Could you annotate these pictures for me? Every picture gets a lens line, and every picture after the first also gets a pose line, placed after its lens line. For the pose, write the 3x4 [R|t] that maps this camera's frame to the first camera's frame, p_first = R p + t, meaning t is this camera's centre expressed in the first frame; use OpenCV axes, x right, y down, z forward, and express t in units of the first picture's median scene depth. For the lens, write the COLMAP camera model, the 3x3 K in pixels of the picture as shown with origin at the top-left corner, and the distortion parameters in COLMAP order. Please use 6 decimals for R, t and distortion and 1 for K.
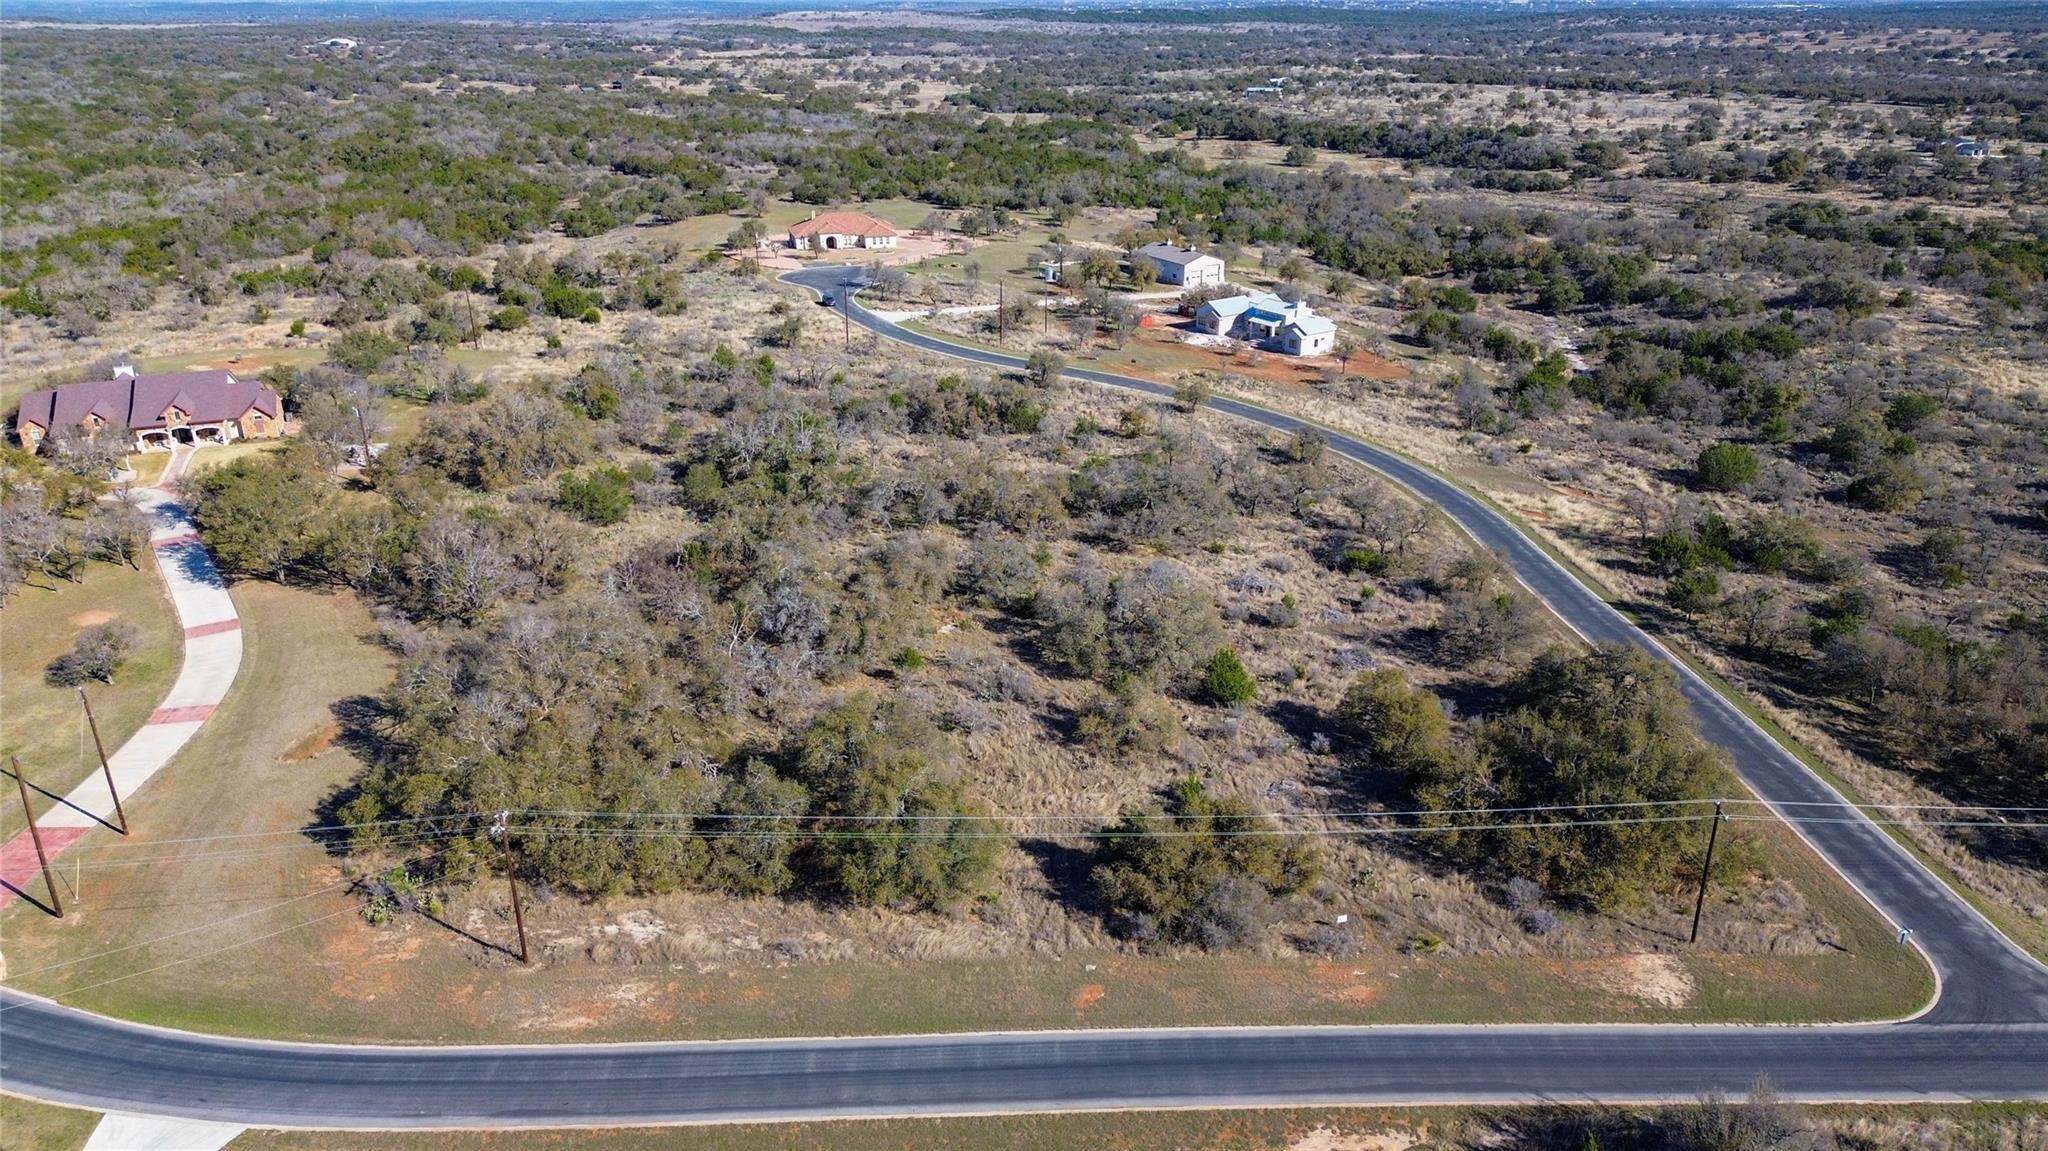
lens RADIAL K [[1442.1, 0, 1020.7], [0, 1442.1, 580.5], [0, 0, 1]] dist [0.072977, -0.073941]
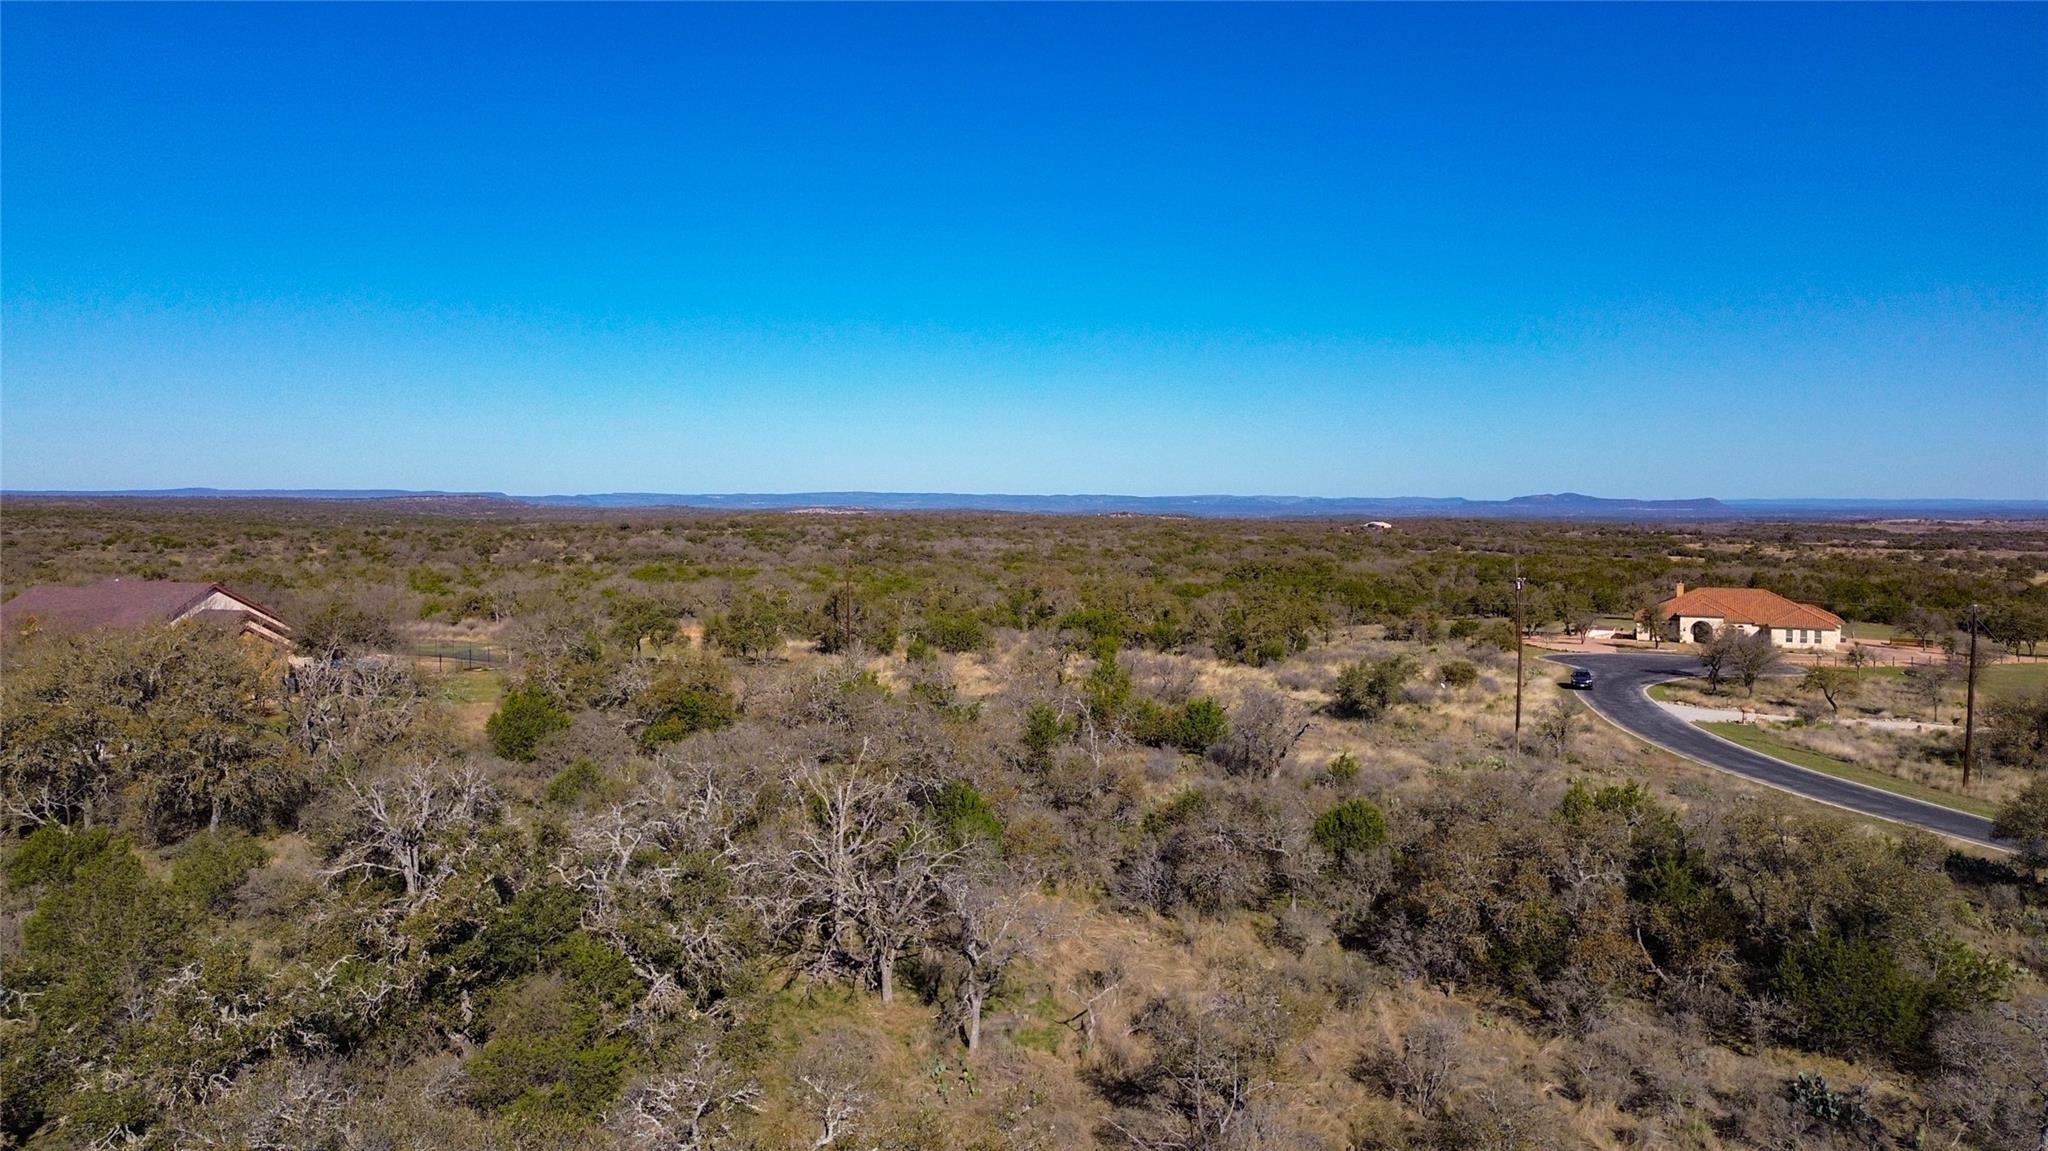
lens RADIAL K [[1442.1, 0, 1021.6], [0, 1442.1, 582.0], [0, 0, 1]] dist [0.072977, -0.073941]
pose [[0.773488, 0.044765, -0.632228, 0.047774], [-0.250727, 0.937746, -0.240350, -0.098709], [0.582110, 0.344425, 0.736559, 0.858295]]
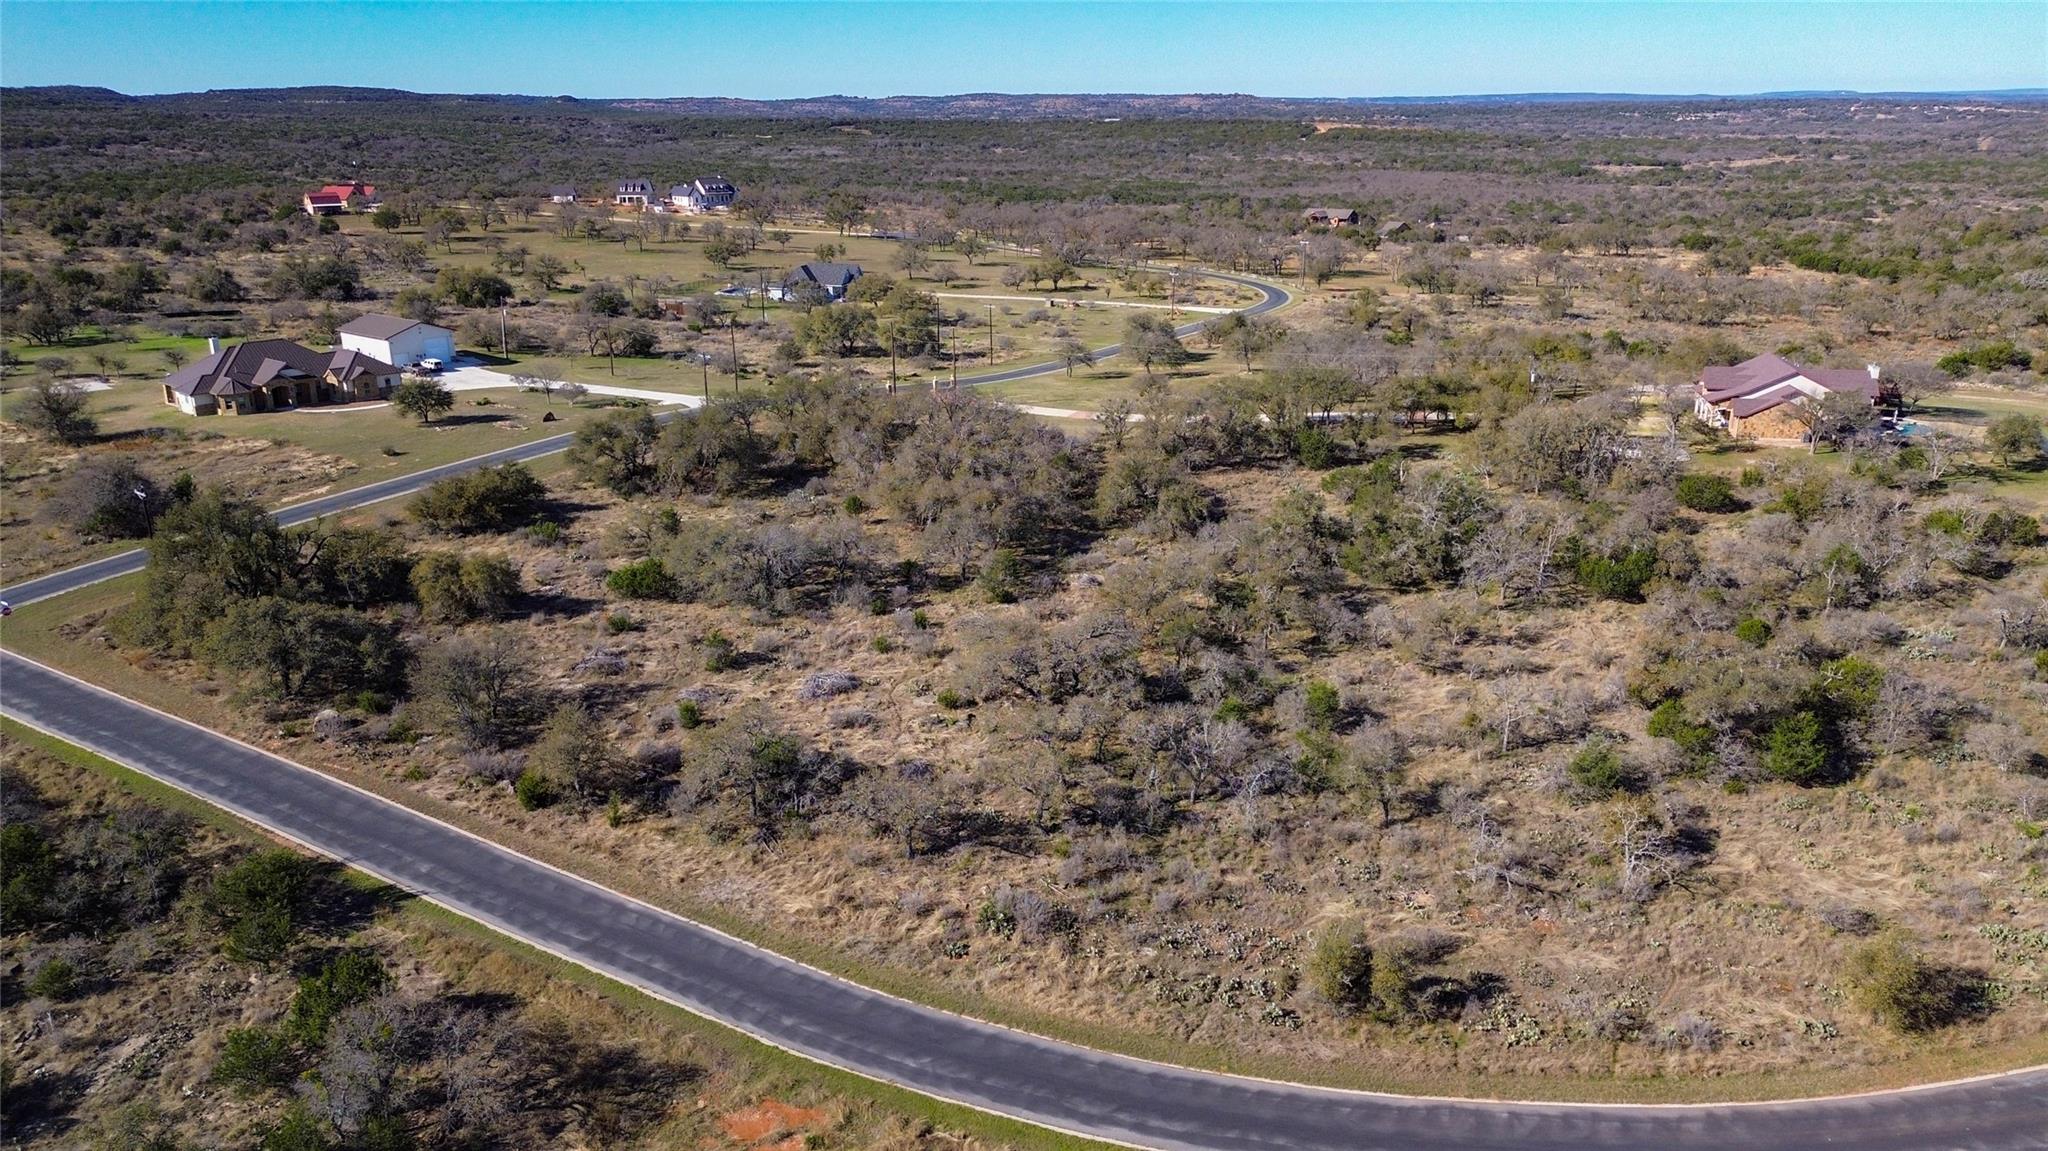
lens RADIAL K [[1442.1, 0, 1019.7], [0, 1442.1, 568.7], [0, 0, 1]] dist [0.072977, -0.073941]
pose [[-0.547566, 0.264432, -0.793881, 0.596313], [-0.309776, 0.817282, 0.485890, -0.386214], [0.777310, 0.511982, -0.365601, 1.137527]]
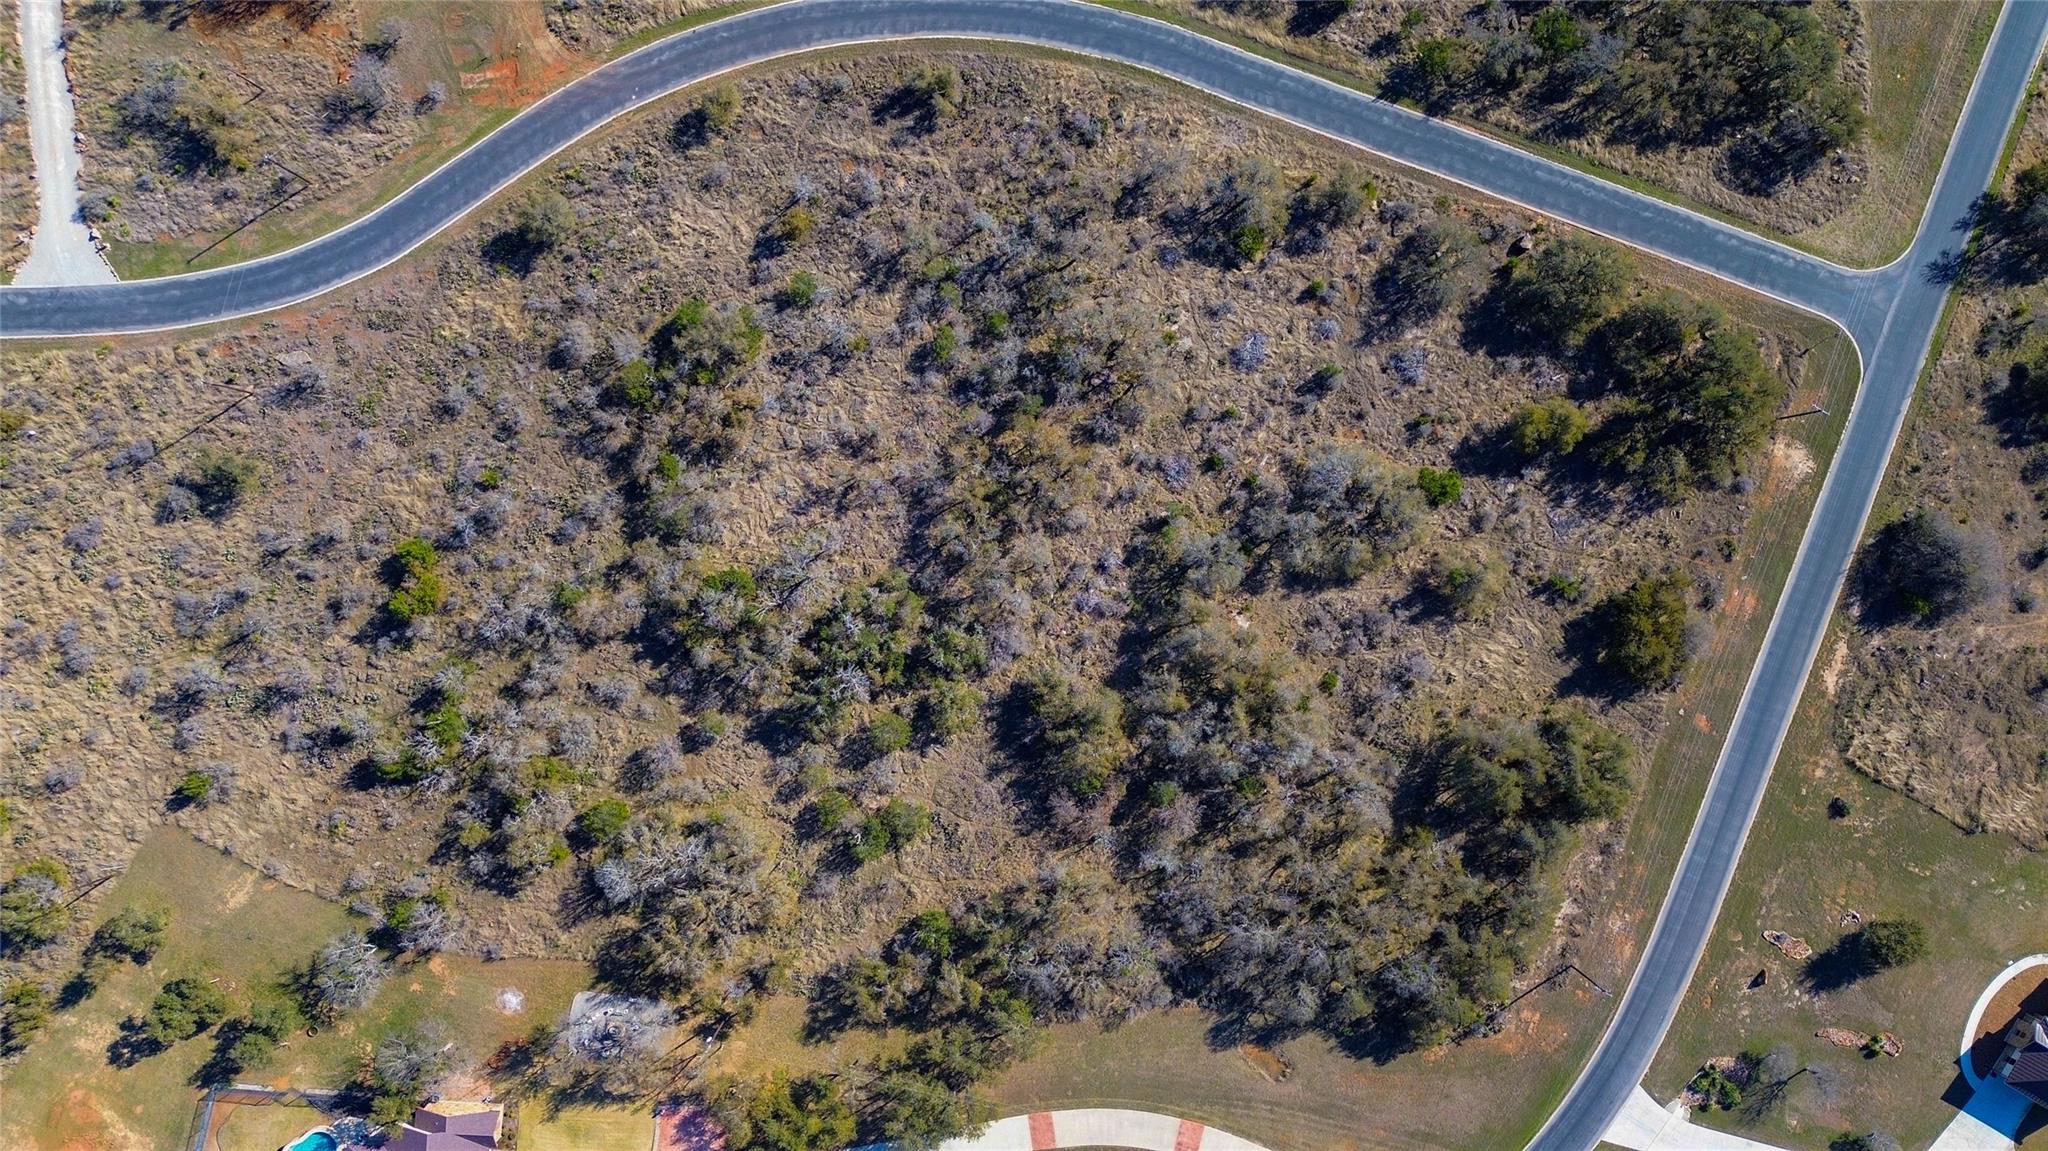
lens RADIAL K [[1442.1, 0, 1026.7], [0, 1442.1, 582.2], [0, 0, 1]] dist [0.072977, -0.073941]
pose [[0.400226, -0.916415, -0.001537, -0.074929], [0.338770, 0.146393, 0.929411, -0.991761], [-0.851501, -0.372495, 0.369044, 0.550215]]
